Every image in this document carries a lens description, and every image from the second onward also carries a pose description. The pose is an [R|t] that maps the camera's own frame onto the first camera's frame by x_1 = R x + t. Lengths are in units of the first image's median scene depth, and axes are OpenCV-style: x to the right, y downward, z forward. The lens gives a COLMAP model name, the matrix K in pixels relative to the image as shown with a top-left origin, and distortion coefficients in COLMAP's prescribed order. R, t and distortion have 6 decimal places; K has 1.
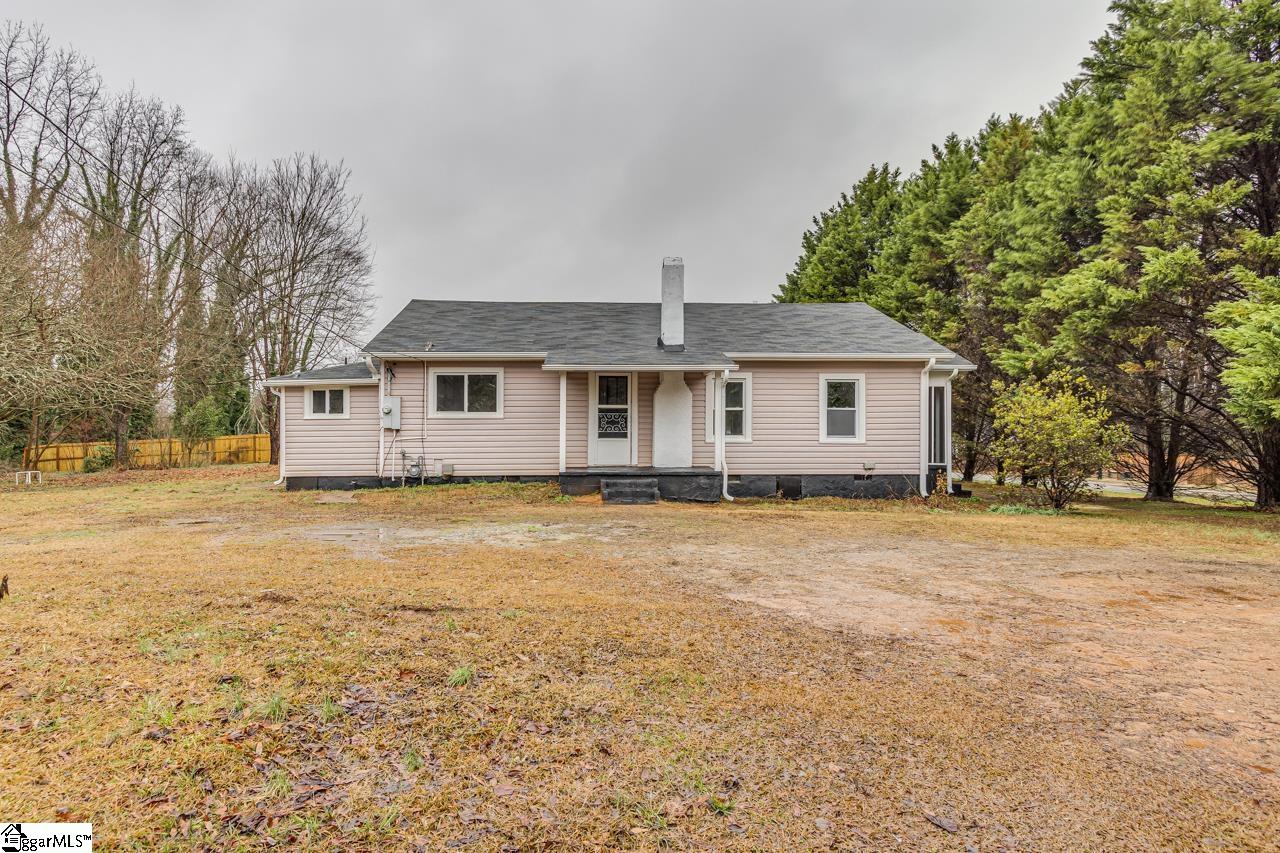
lens RADIAL K [[1479.3, 0, 640.0], [0, 1479.3, 426.5], [0, 0, 1]] dist [0.007901, -0.059746]
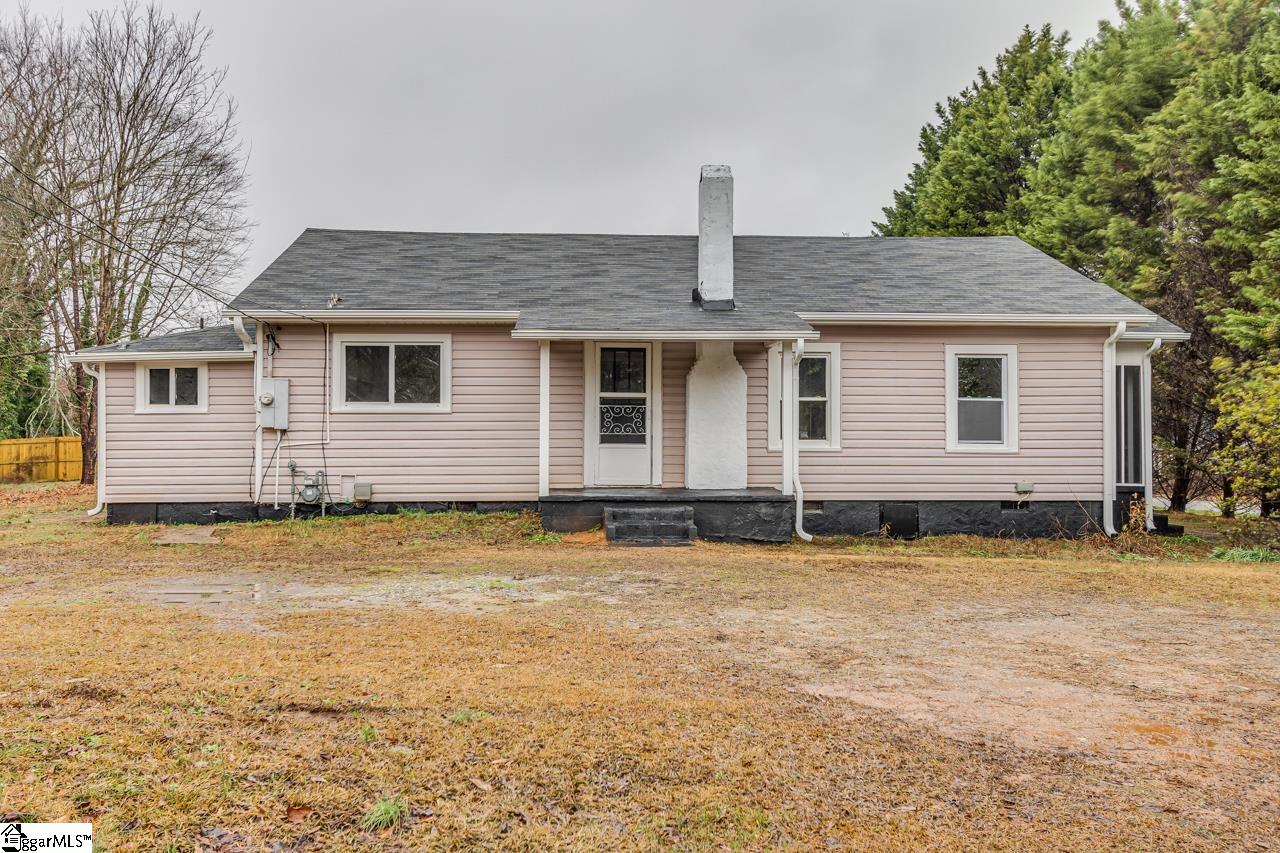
lens RADIAL K [[1479.3, 0, 640.0], [0, 1479.3, 426.5], [0, 0, 1]] dist [0.007901, -0.059746]
pose [[0.996419, 0.001984, 0.084526, -0.065741], [-0.002079, 0.999997, 0.001039, -0.000386], [-0.084524, -0.001211, 0.996421, 0.355718]]
